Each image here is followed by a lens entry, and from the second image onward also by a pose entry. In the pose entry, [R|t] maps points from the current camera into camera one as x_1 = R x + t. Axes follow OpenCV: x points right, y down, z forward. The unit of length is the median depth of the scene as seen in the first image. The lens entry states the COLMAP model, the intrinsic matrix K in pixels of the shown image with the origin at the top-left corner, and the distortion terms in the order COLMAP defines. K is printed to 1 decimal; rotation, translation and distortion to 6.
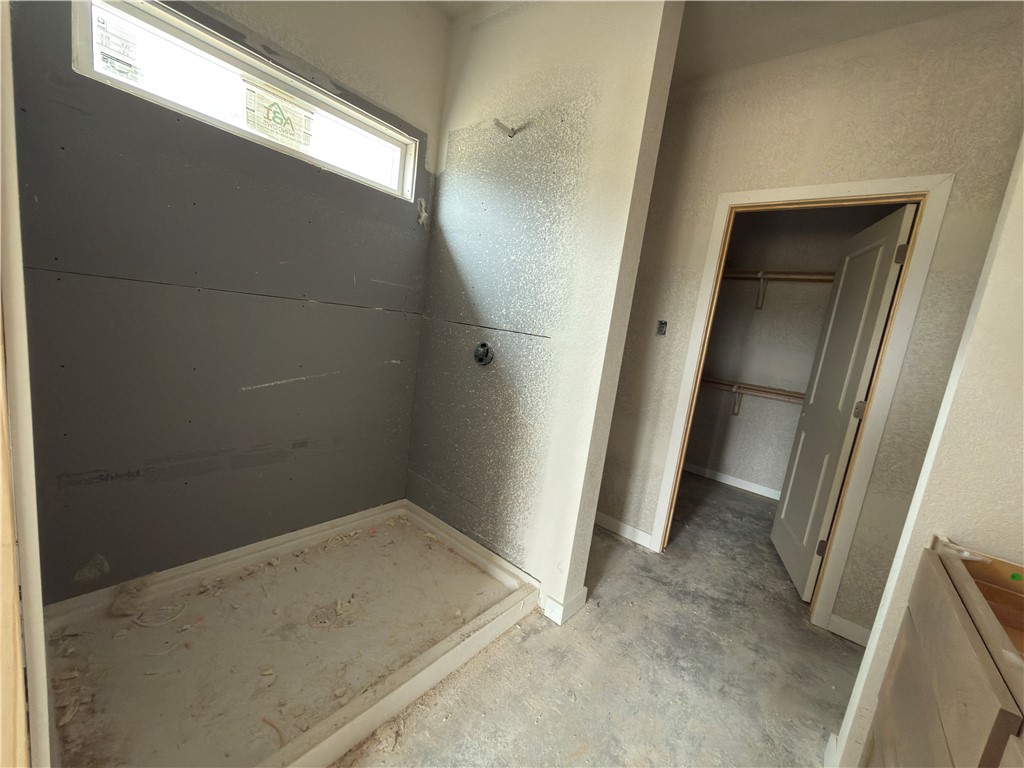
lens RADIAL K [[406.9, 0, 511.2], [0, 406.9, 387.3], [0, 0, 1]] dist [-0.000812, 0.000440]
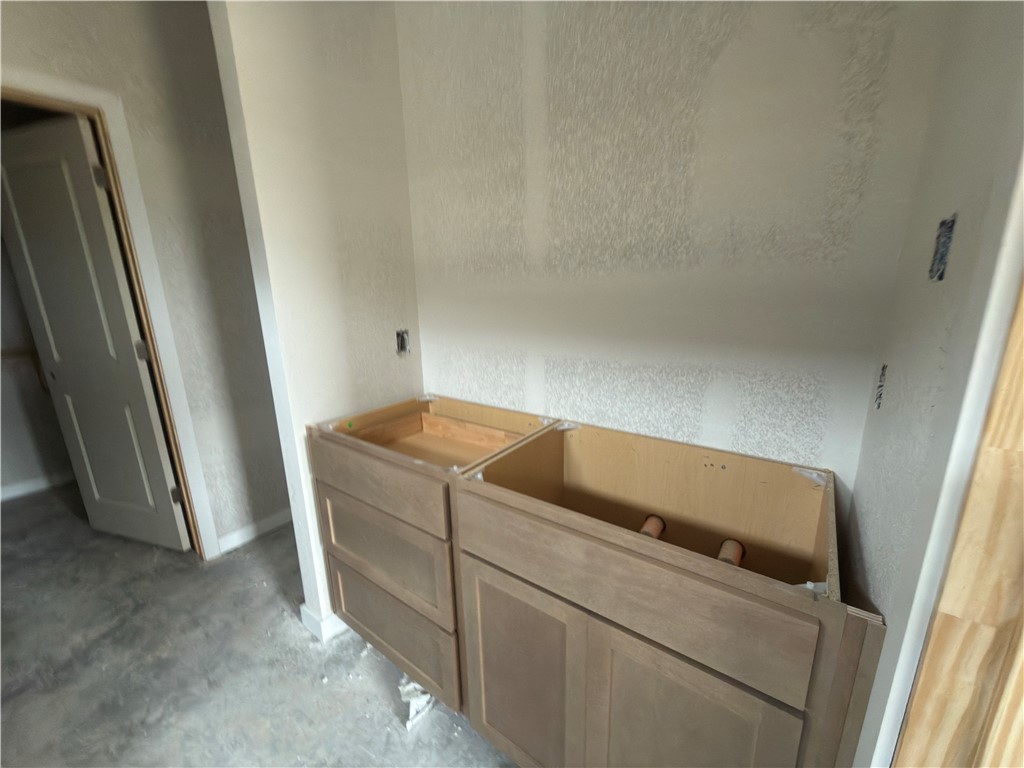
lens RADIAL K [[406.9, 0, 511.2], [0, 406.9, 384.9], [0, 0, 1]] dist [-0.000812, 0.000440]
pose [[-0.063419, -0.356354, 0.932196, -0.106332], [0.166063, 0.917286, 0.361952, -0.069568], [-0.984074, 0.177758, 0.001003, 0.162703]]
